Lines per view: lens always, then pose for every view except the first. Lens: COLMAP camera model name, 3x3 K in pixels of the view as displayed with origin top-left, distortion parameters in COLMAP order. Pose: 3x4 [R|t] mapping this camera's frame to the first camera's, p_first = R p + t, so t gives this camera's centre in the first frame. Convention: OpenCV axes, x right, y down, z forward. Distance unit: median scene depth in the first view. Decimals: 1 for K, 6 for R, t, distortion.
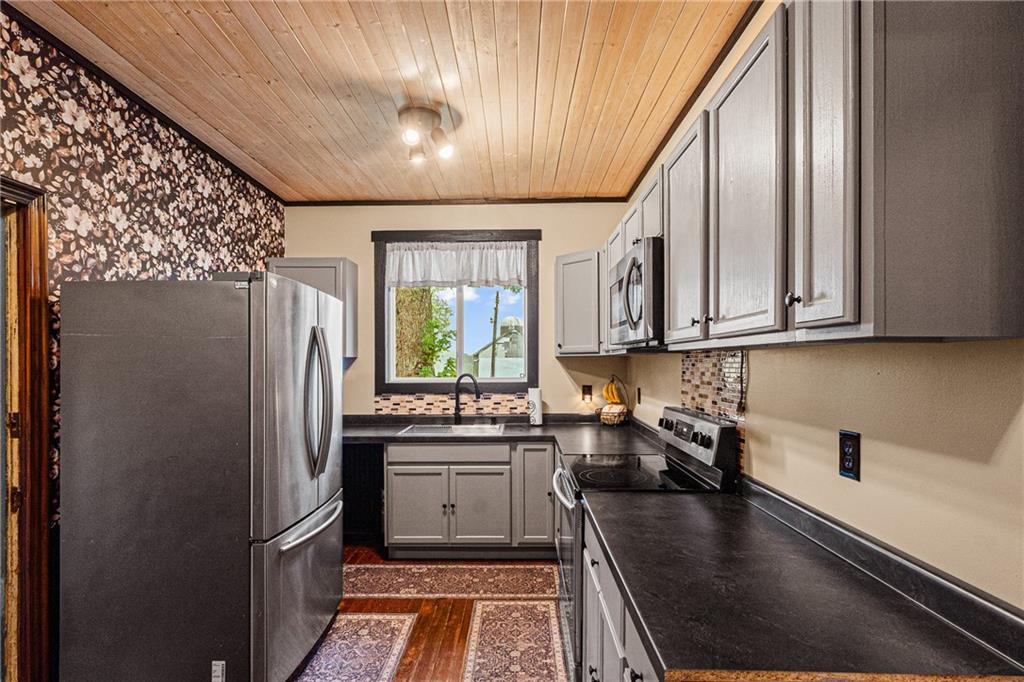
lens RADIAL K [[492.2, 0, 512.5], [0, 492.2, 358.9], [0, 0, 1]] dist [-0.001373, 0.000011]
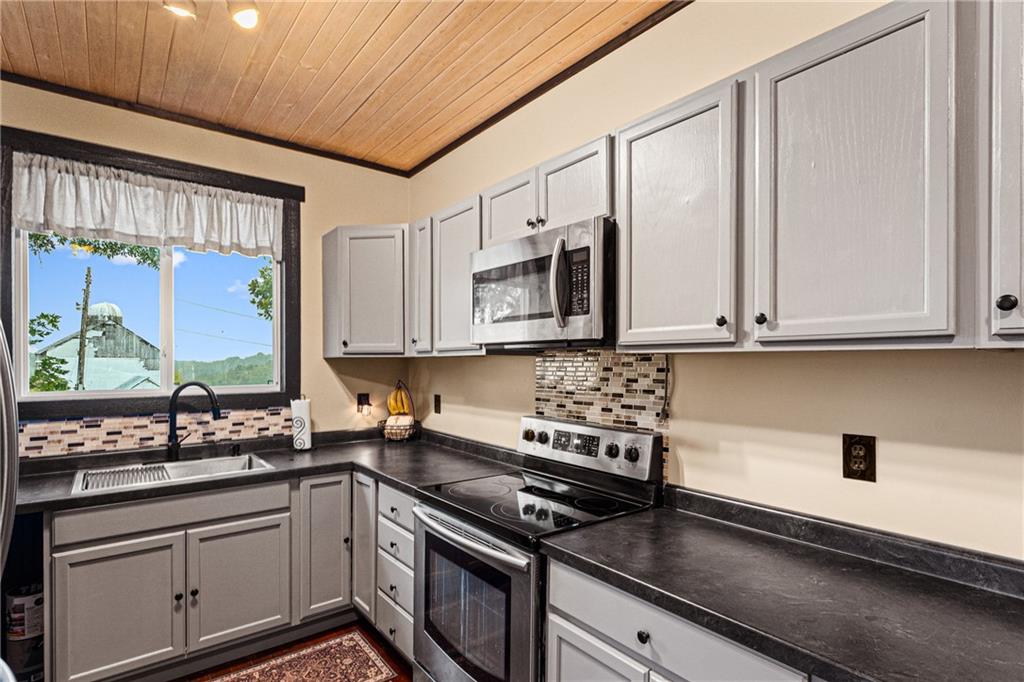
lens RADIAL K [[505.4, 0, 510.9], [0, 505.4, 362.4], [0, 0, 1]] dist [0.001077, 0.000825]
pose [[0.778918, 0.004165, 0.627112, -0.188835], [-0.006995, 0.999973, 0.002047, -0.000653], [-0.627087, -0.005981, 0.778927, 0.213835]]
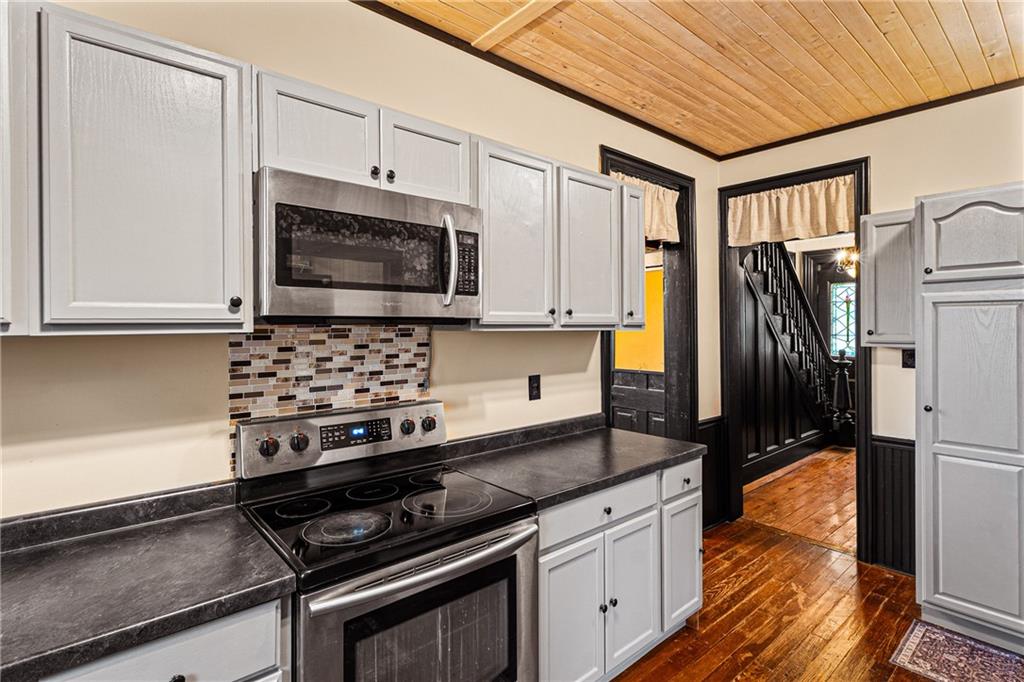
lens RADIAL K [[503.9, 0, 511.9], [0, 503.9, 323.3], [0, 0, 1]] dist [-0.000243, 0.000119]
pose [[-0.660594, 0.000752, 0.750743, -0.239857], [-0.003723, 0.999984, -0.004277, -0.014356], [-0.750735, -0.005620, -0.660580, 0.795554]]
